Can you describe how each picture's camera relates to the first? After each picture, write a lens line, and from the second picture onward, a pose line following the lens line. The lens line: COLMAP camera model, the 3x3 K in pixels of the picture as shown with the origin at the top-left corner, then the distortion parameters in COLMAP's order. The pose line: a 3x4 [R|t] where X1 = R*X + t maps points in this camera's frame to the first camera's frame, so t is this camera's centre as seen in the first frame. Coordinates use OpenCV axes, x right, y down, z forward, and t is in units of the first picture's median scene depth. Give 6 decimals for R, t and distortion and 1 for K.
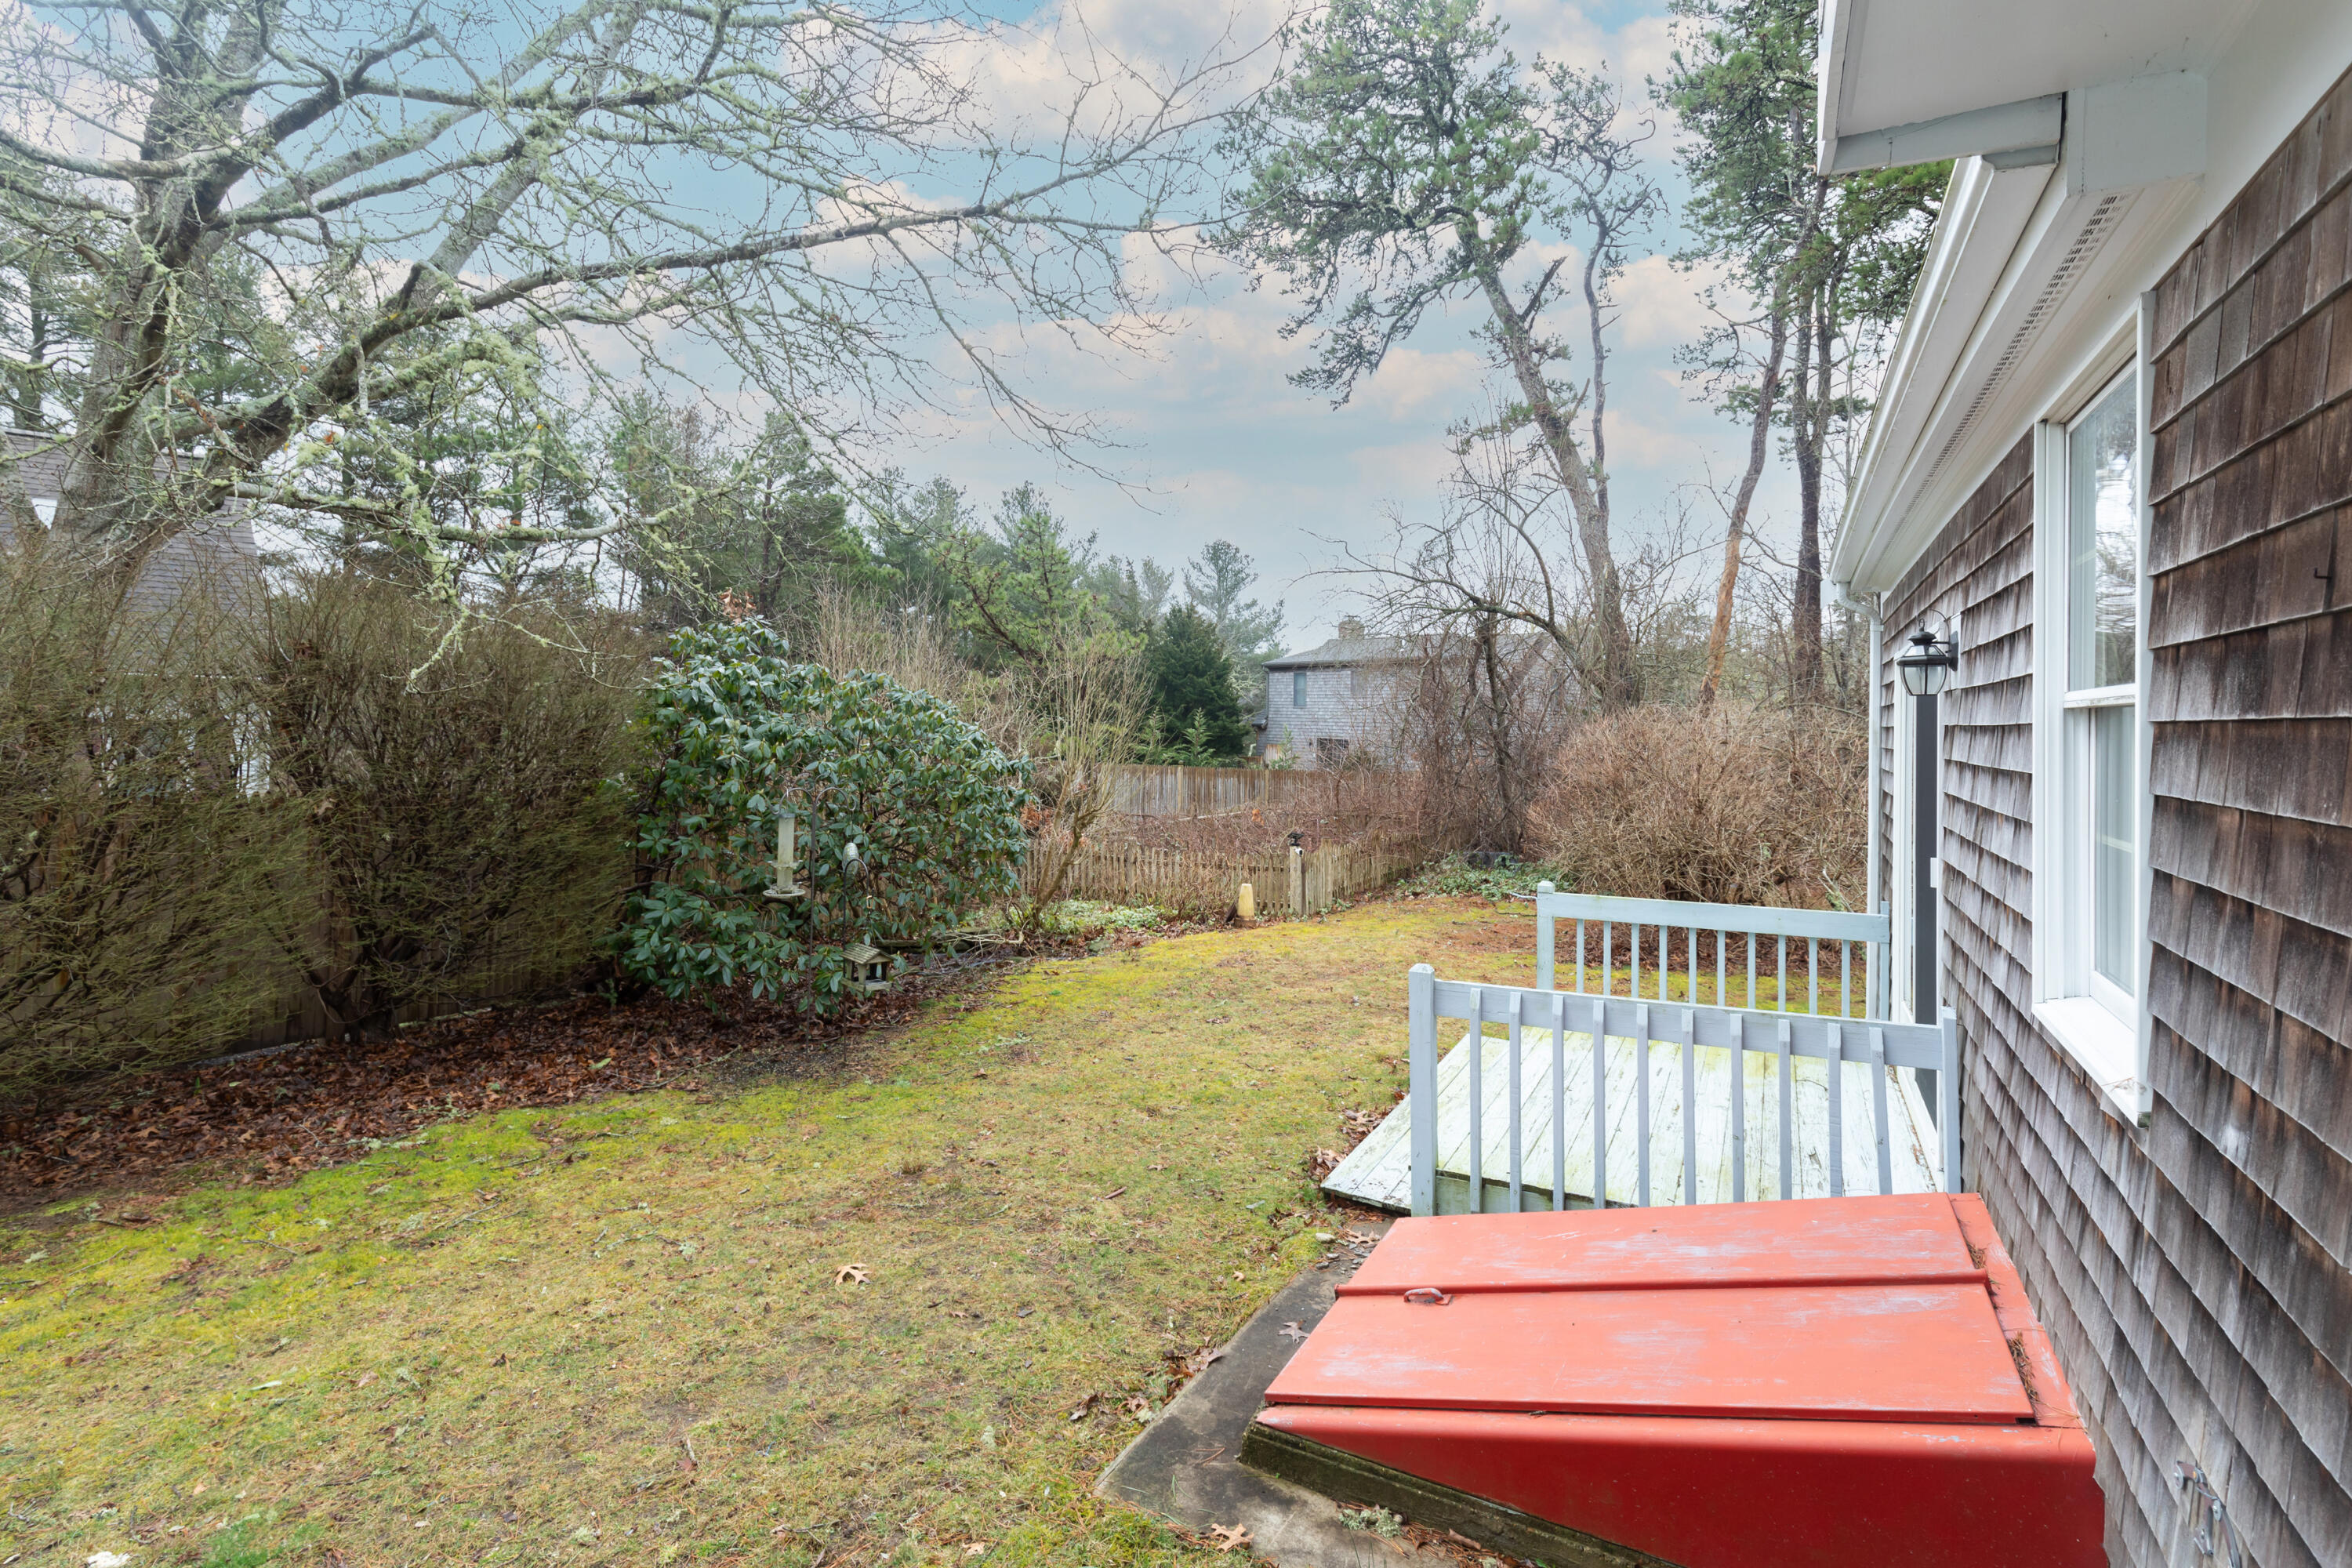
lens RADIAL K [[1077.5, 0, 1176.3], [0, 1077.5, 807.3], [0, 0, 1]] dist [0.003968, -0.000071]
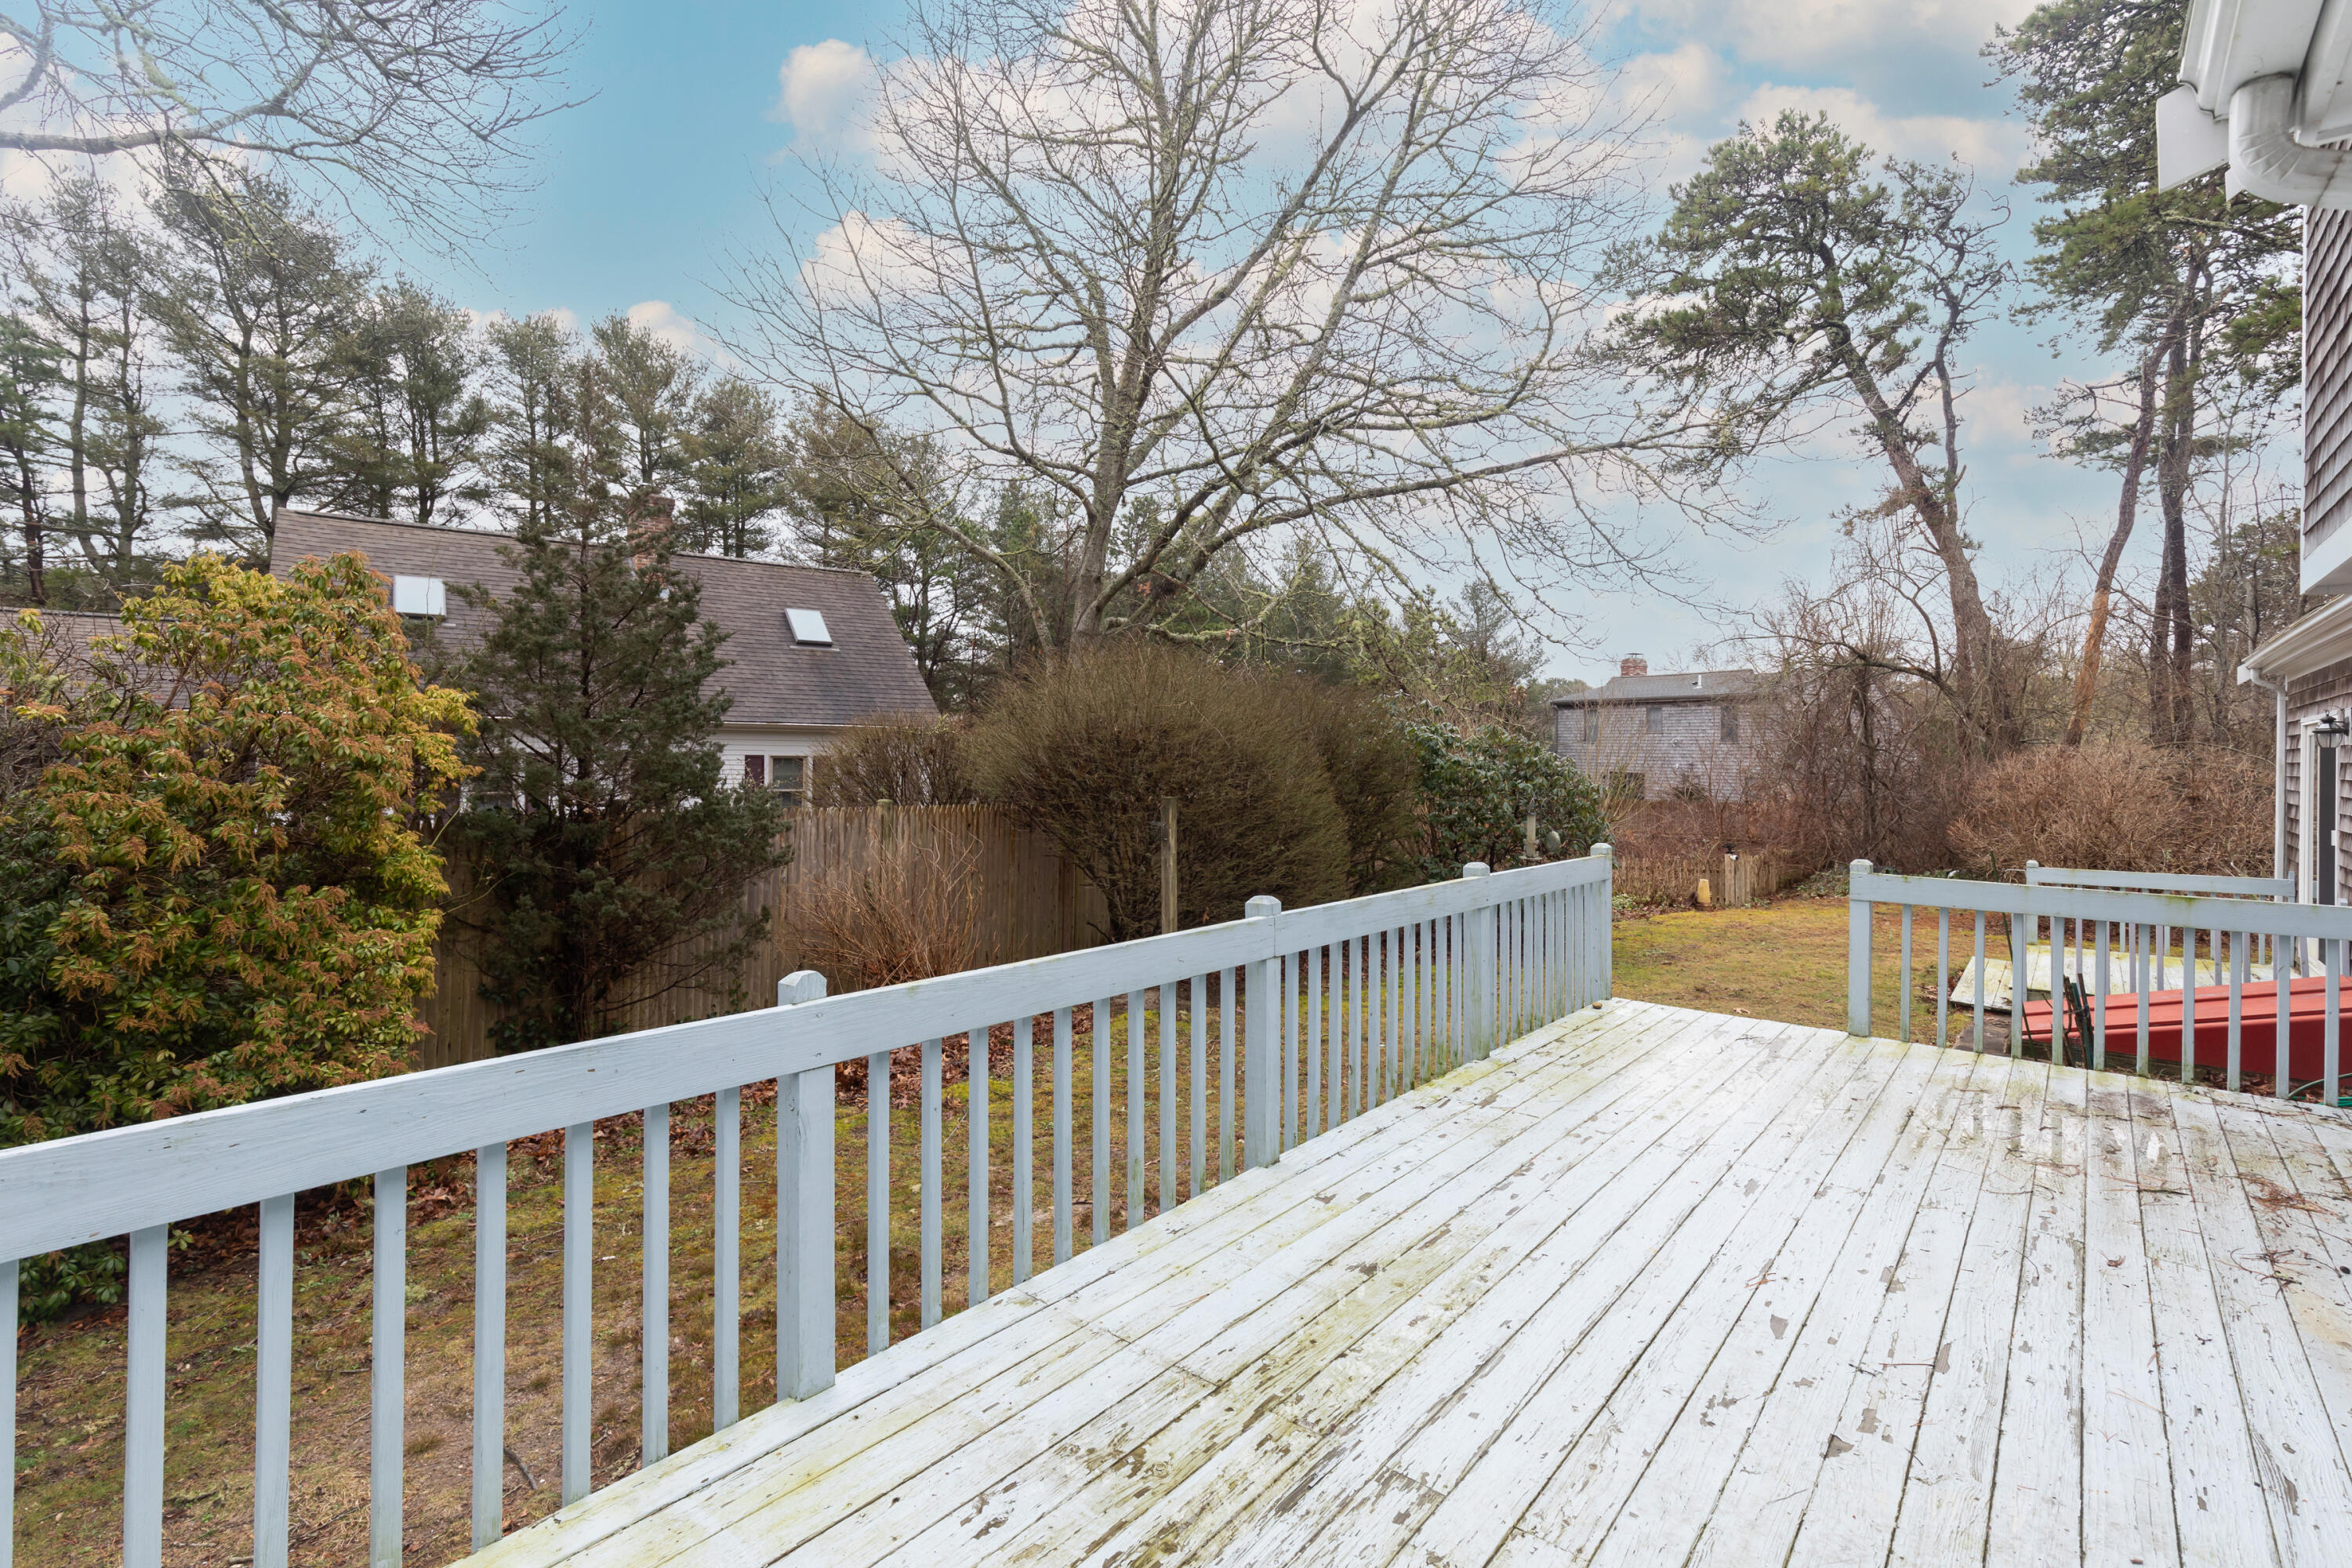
lens RADIAL K [[1100.3, 0, 1116.8], [0, 1100.3, 826.4], [0, 0, 1]] dist [-0.001355, -0.000468]
pose [[0.977186, 0.016329, -0.211757, -0.224629], [-0.019406, 0.999734, -0.012460, 0.023274], [0.211497, 0.016285, 0.977243, -0.307044]]
